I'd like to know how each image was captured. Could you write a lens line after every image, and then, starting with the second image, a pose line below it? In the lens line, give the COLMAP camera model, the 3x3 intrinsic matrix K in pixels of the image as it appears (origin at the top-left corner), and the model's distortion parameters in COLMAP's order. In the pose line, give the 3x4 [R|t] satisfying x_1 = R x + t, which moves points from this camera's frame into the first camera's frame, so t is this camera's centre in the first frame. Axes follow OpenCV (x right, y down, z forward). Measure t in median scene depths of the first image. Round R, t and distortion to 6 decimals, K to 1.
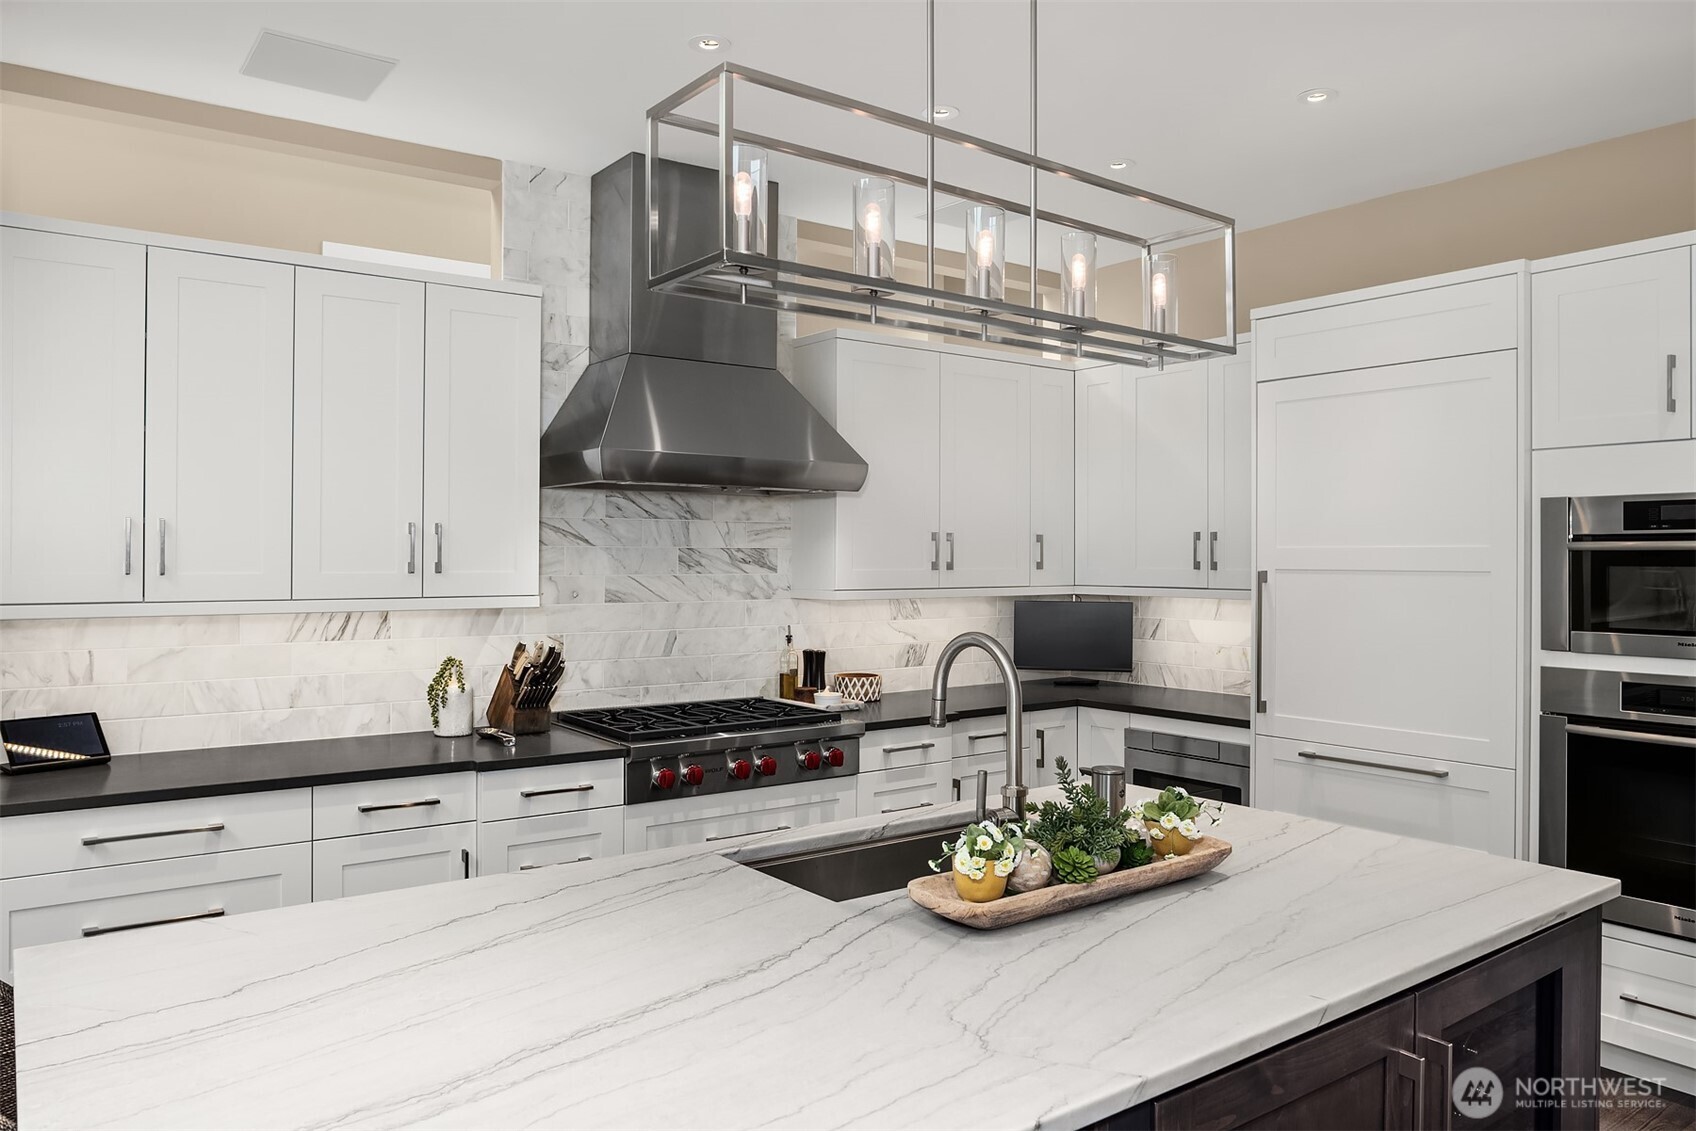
lens RADIAL K [[1178.8, 0, 858.0], [0, 1178.8, 562.4], [0, 0, 1]] dist [-0.032028, 0.001938]
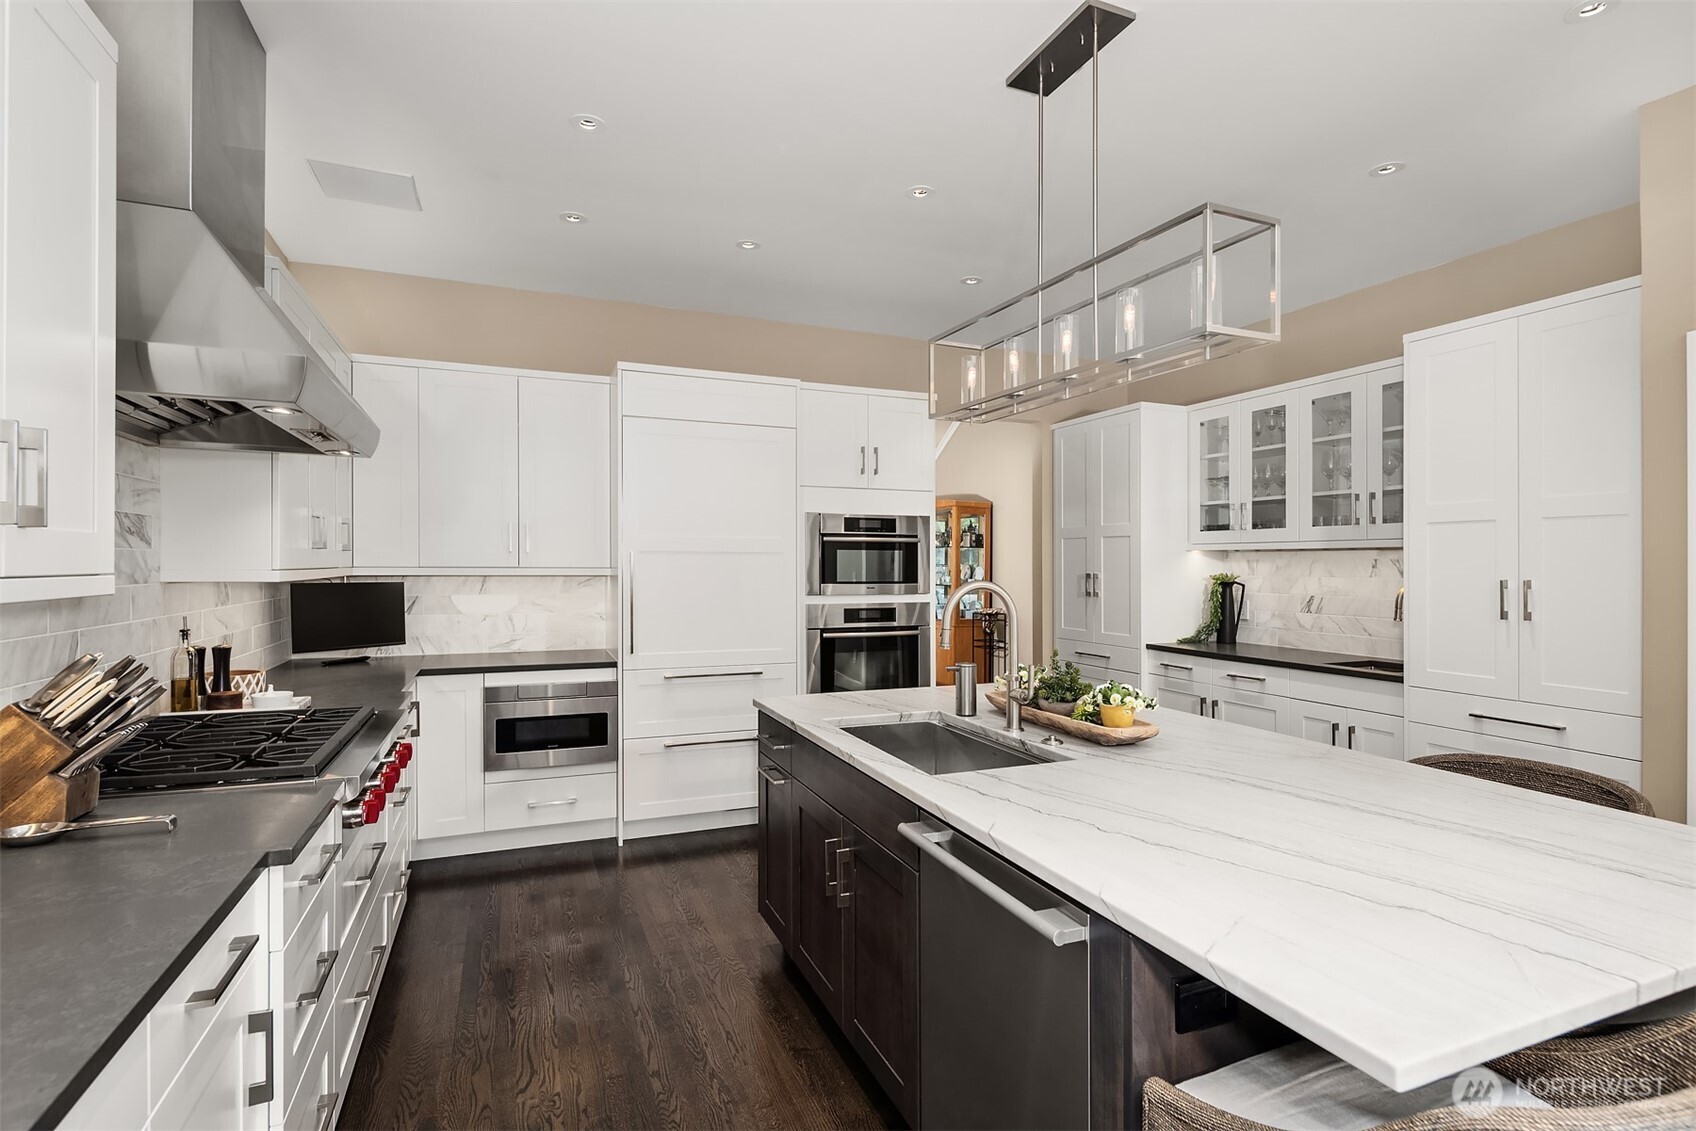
lens RADIAL K [[821.4, 0, 860.0], [0, 821.4, 565.9], [0, 0, 1]] dist [0.002125, -0.003443]
pose [[0.237077, -0.002106, 0.971489, -0.509409], [-0.001434, 0.999996, 0.002518, 0.019505], [-0.971490, -0.001990, 0.237073, 0.480902]]
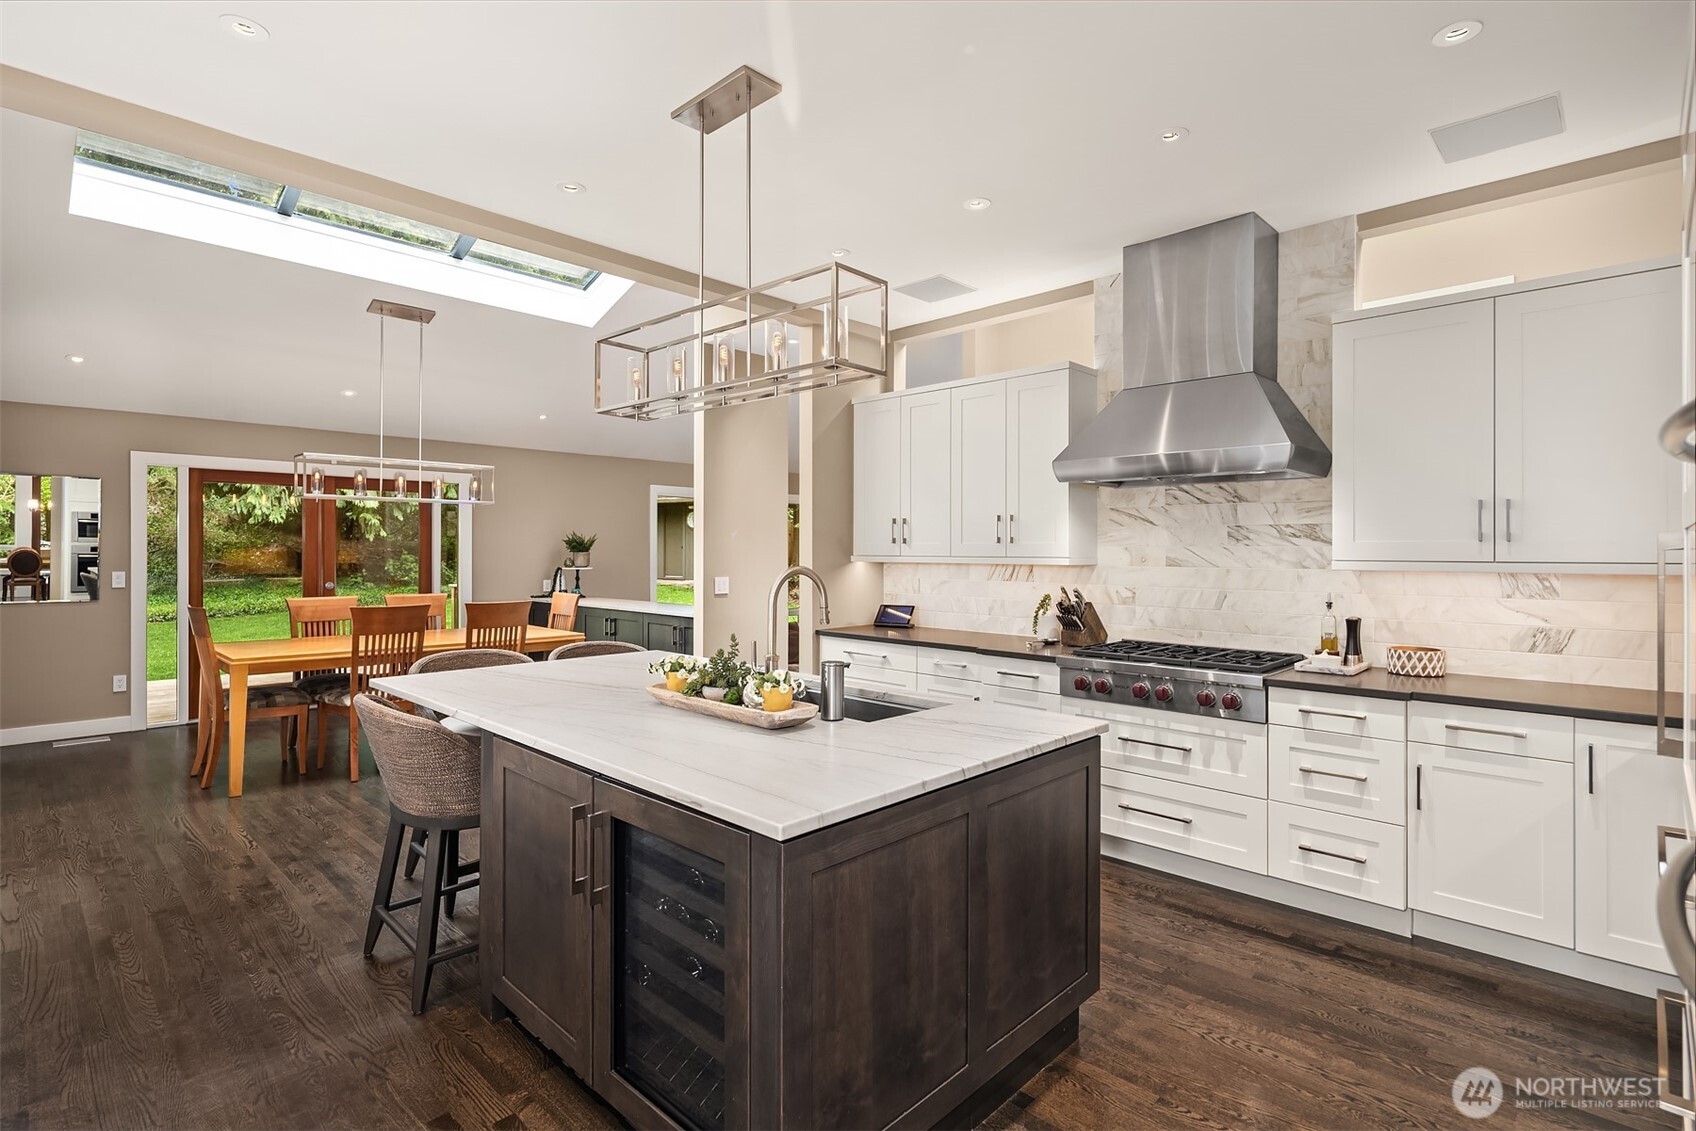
lens RADIAL K [[821.4, 0, 852.8], [0, 821.4, 550.6], [0, 0, 1]] dist [0.002125, -0.003443]
pose [[0.174635, -0.001208, -0.984632, 0.667466], [-0.007834, 0.999966, -0.002616, 0.020876], [0.984602, 0.008170, 0.174620, 0.459529]]
